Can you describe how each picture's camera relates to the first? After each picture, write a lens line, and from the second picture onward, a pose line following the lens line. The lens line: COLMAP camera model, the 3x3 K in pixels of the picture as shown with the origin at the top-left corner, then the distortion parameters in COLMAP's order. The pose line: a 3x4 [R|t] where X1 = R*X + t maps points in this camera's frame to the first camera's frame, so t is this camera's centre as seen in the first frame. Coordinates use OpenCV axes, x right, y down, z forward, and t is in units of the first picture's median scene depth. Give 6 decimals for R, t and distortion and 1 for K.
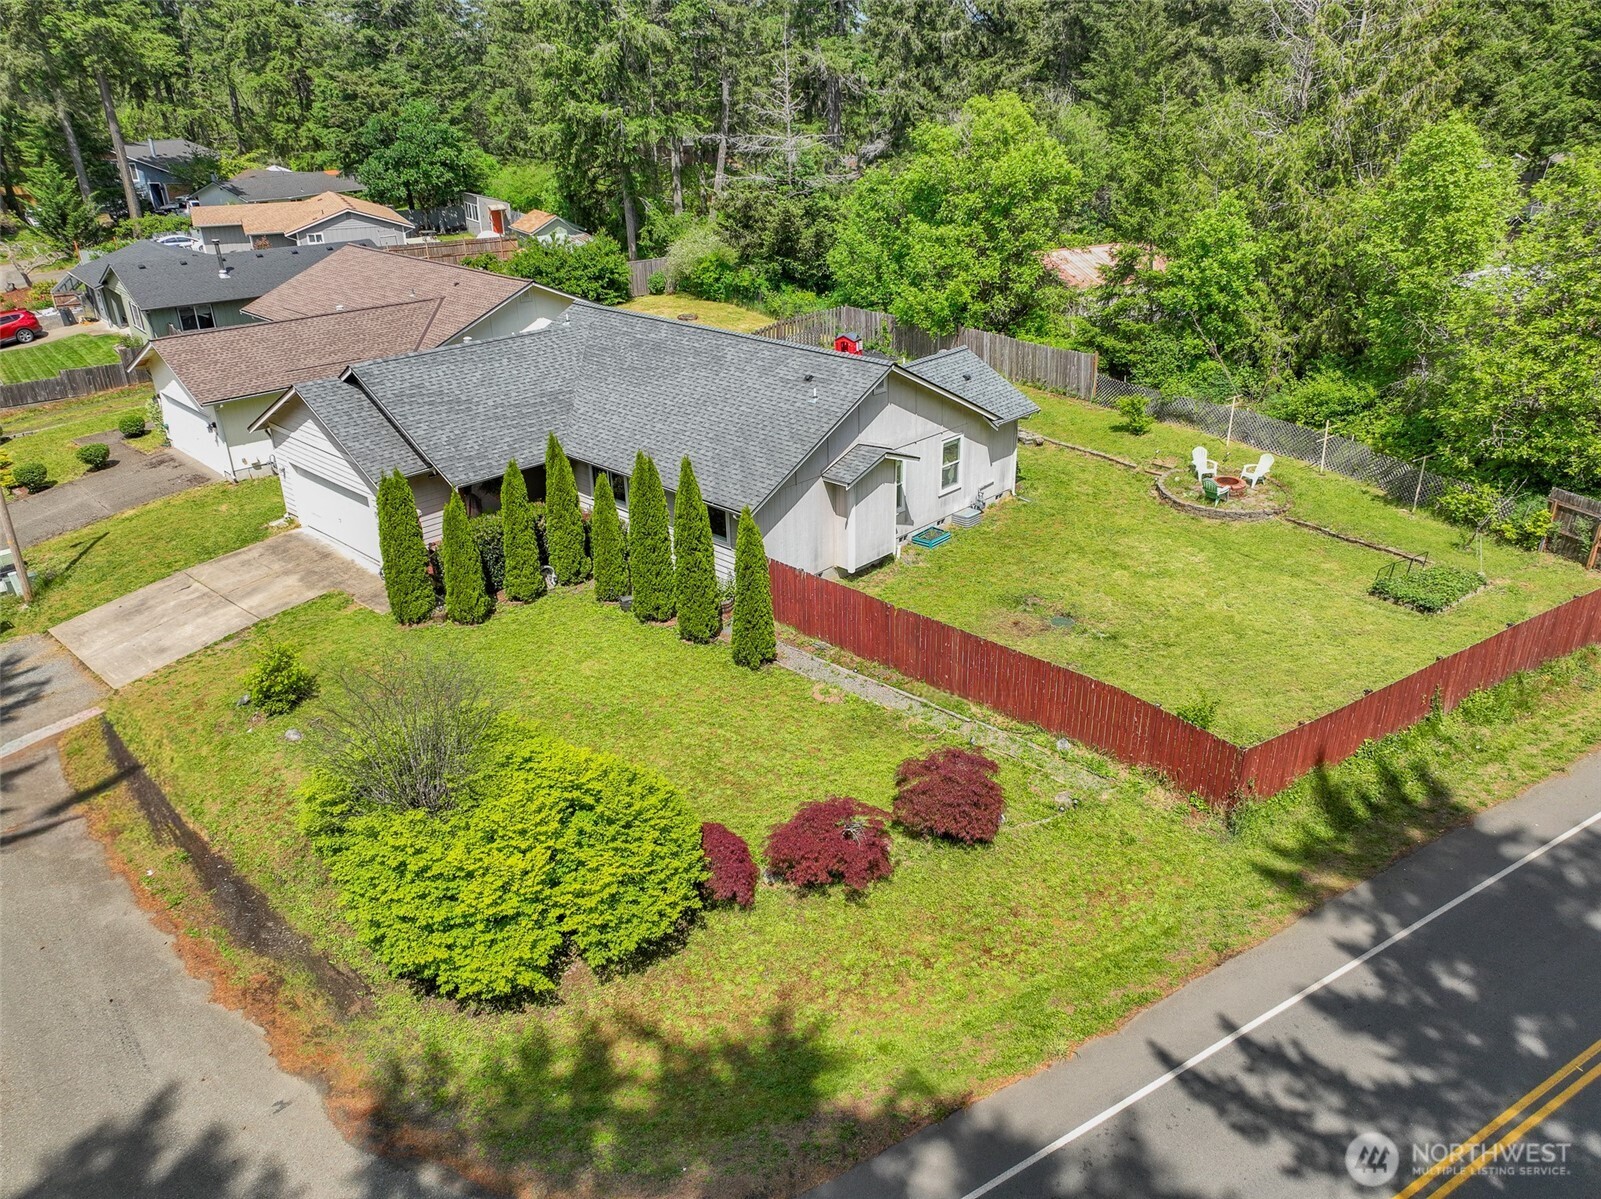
lens RADIAL K [[1155.4, 0, 810.0], [0, 1155.4, 606.2], [0, 0, 1]] dist [0.002227, 0.007997]
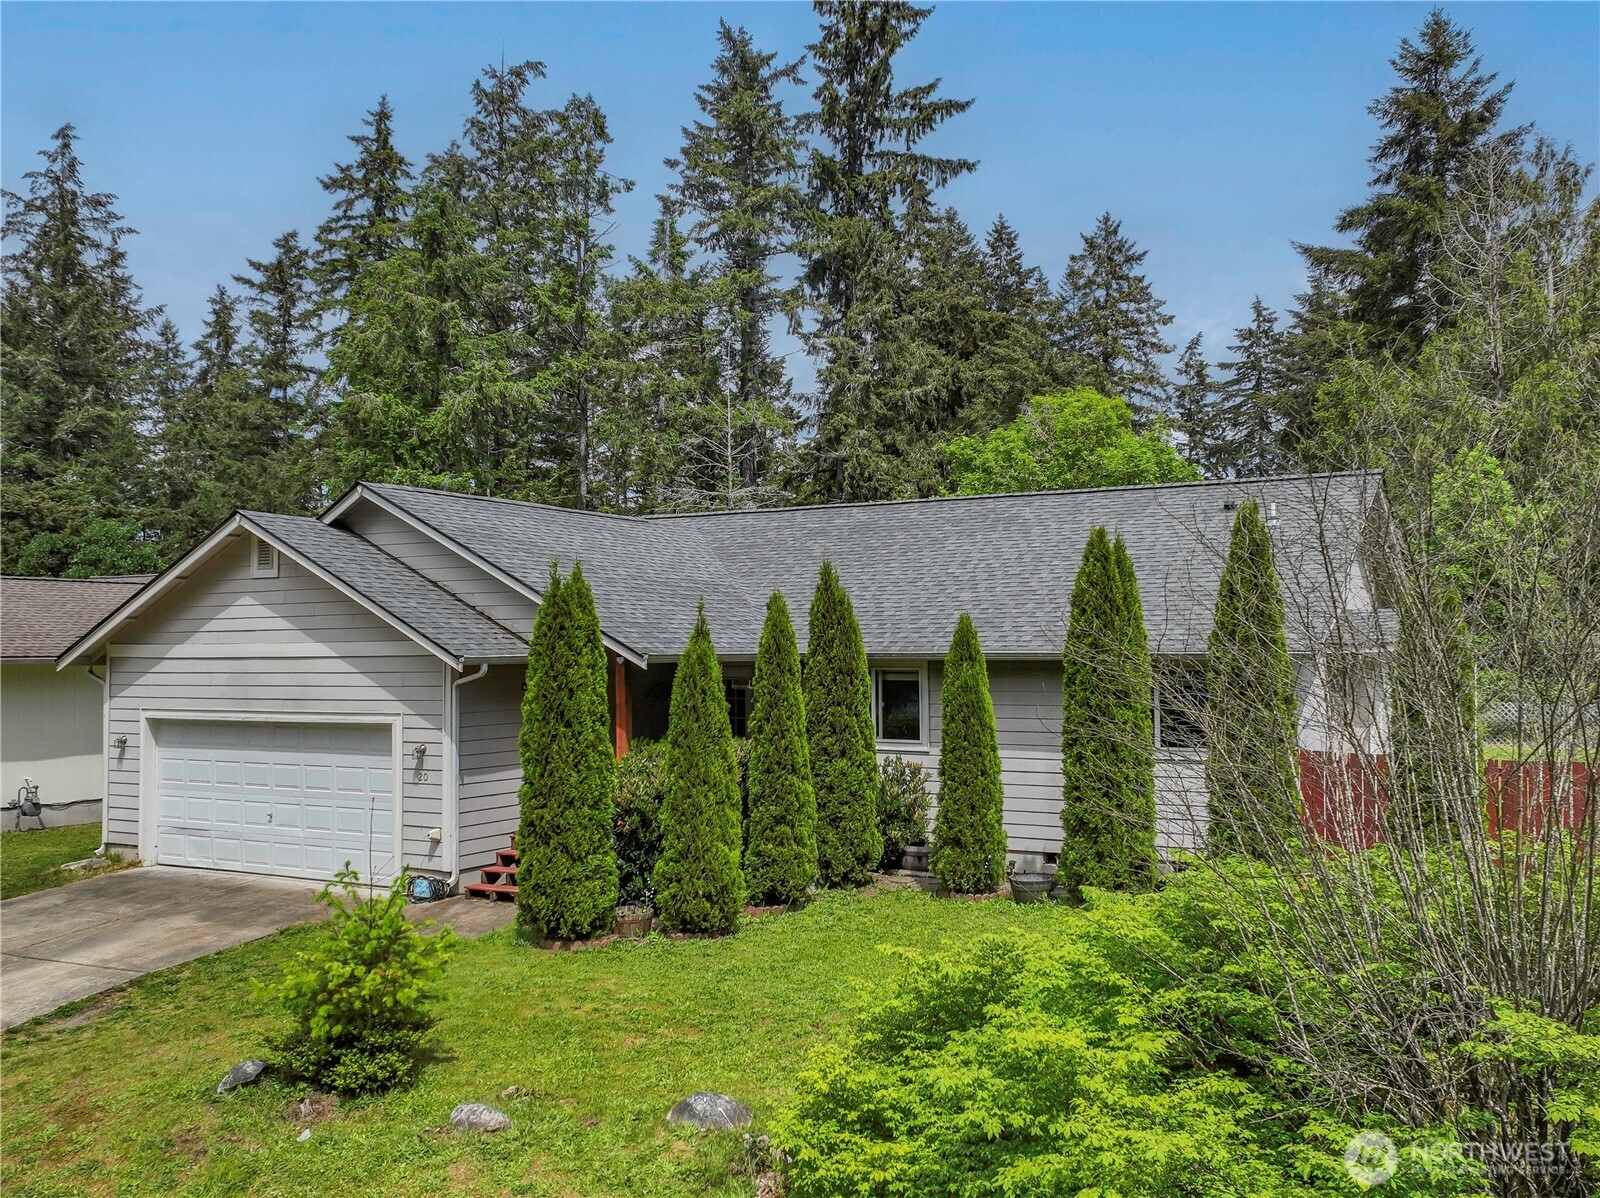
lens RADIAL K [[1424.7, 0, 800.0], [0, 1424.7, 599.0], [0, 0, 1]] dist [-0.006746, 0.002700]
pose [[0.970603, 0.015846, 0.240163, -0.249141], [0.097707, 0.885971, -0.453331, 0.093258], [-0.219961, 0.463471, 0.858378, 0.312631]]
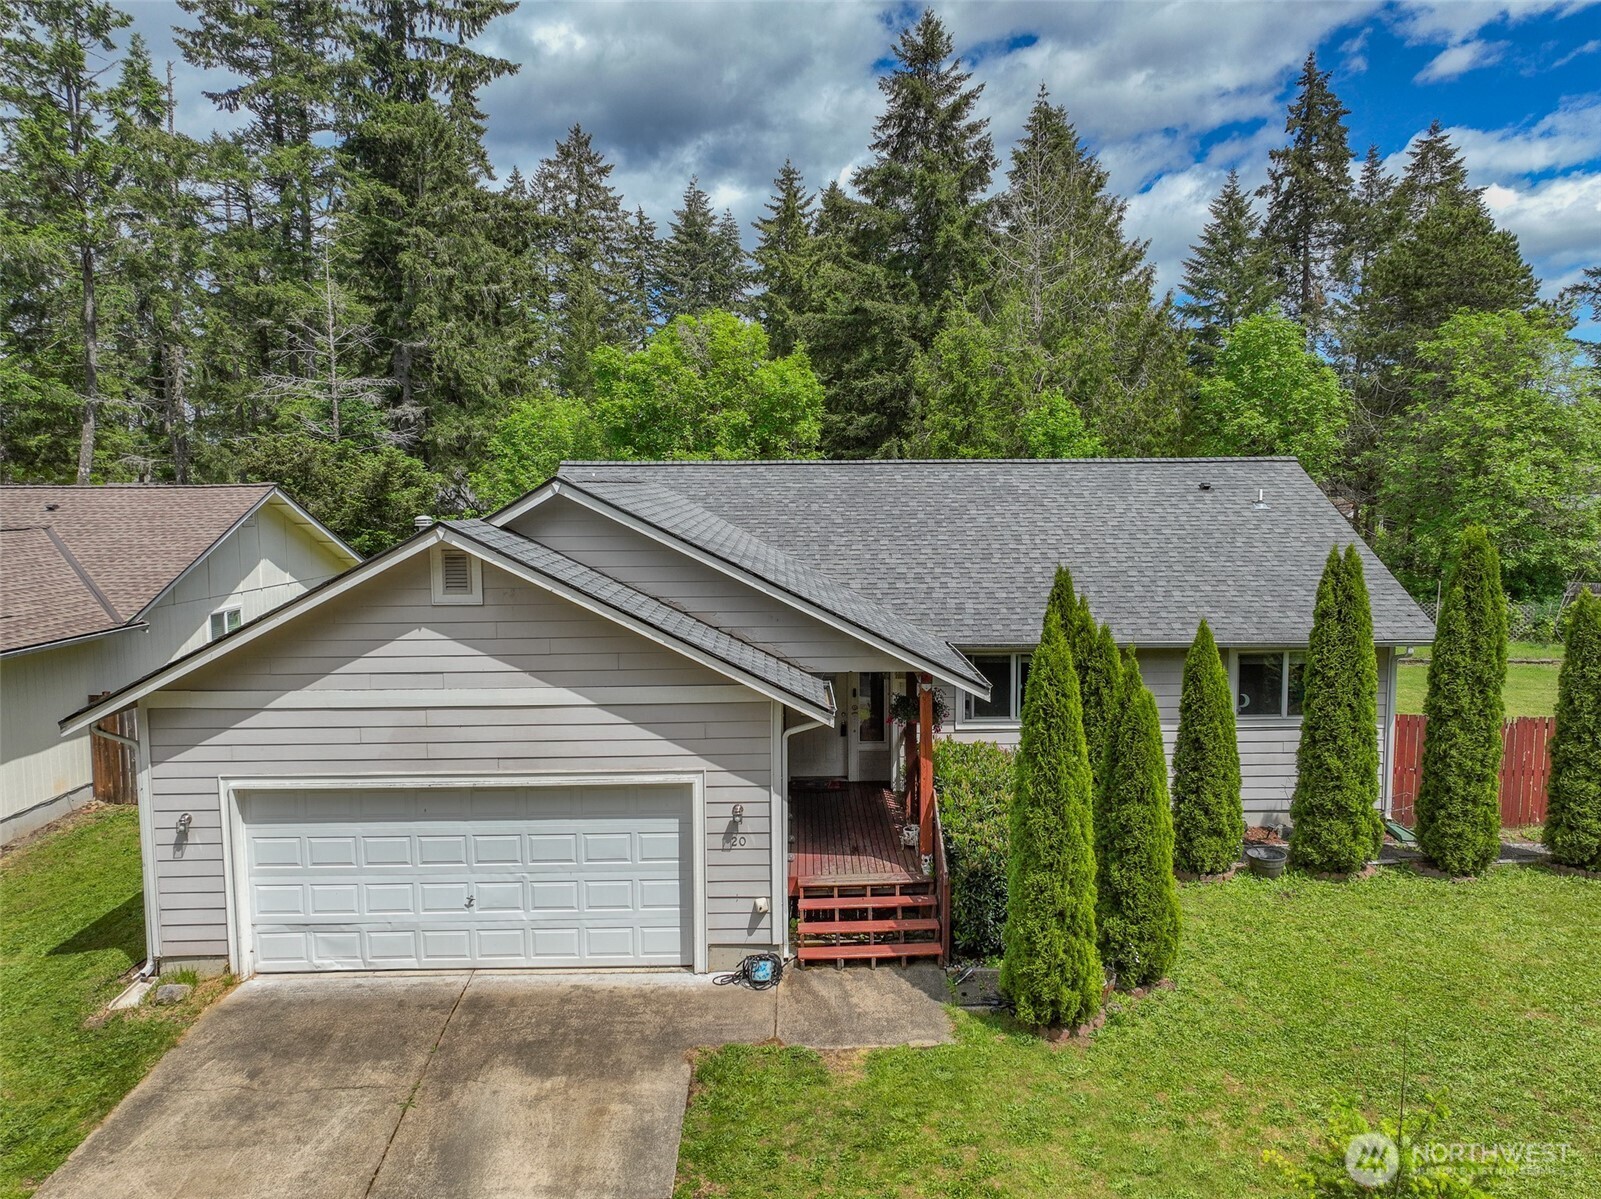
lens RADIAL K [[1155.4, 0, 810.0], [0, 1155.4, 606.2], [0, 0, 1]] dist [0.002227, 0.007997]
pose [[0.716286, -0.067238, 0.694559, -0.415570], [0.298299, 0.929322, -0.217666, -0.028621], [-0.630834, 0.363098, 0.685718, 0.464279]]
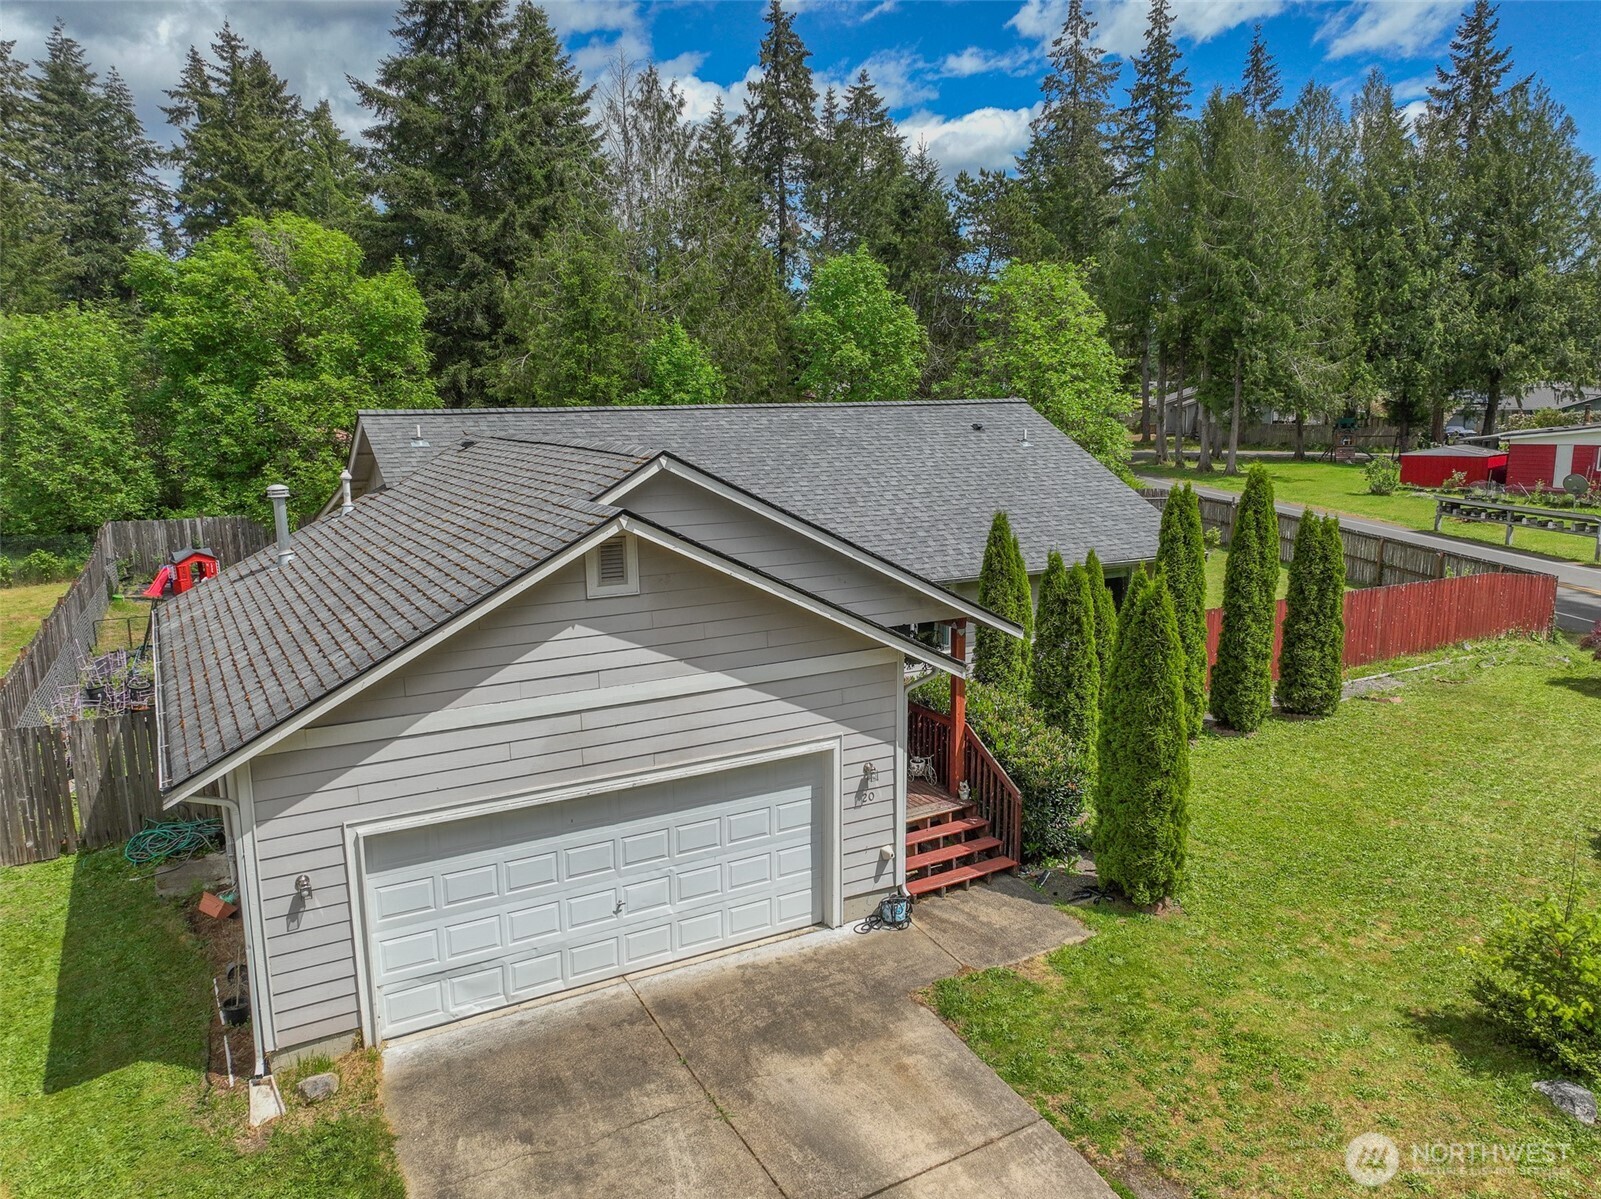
lens RADIAL K [[1155.4, 0, 810.0], [0, 1155.4, 606.2], [0, 0, 1]] dist [0.002227, 0.007997]
pose [[0.302609, -0.169145, 0.937986, -0.500069], [0.416172, 0.908803, 0.029618, -0.093809], [-0.857454, 0.381401, 0.345406, 0.569449]]
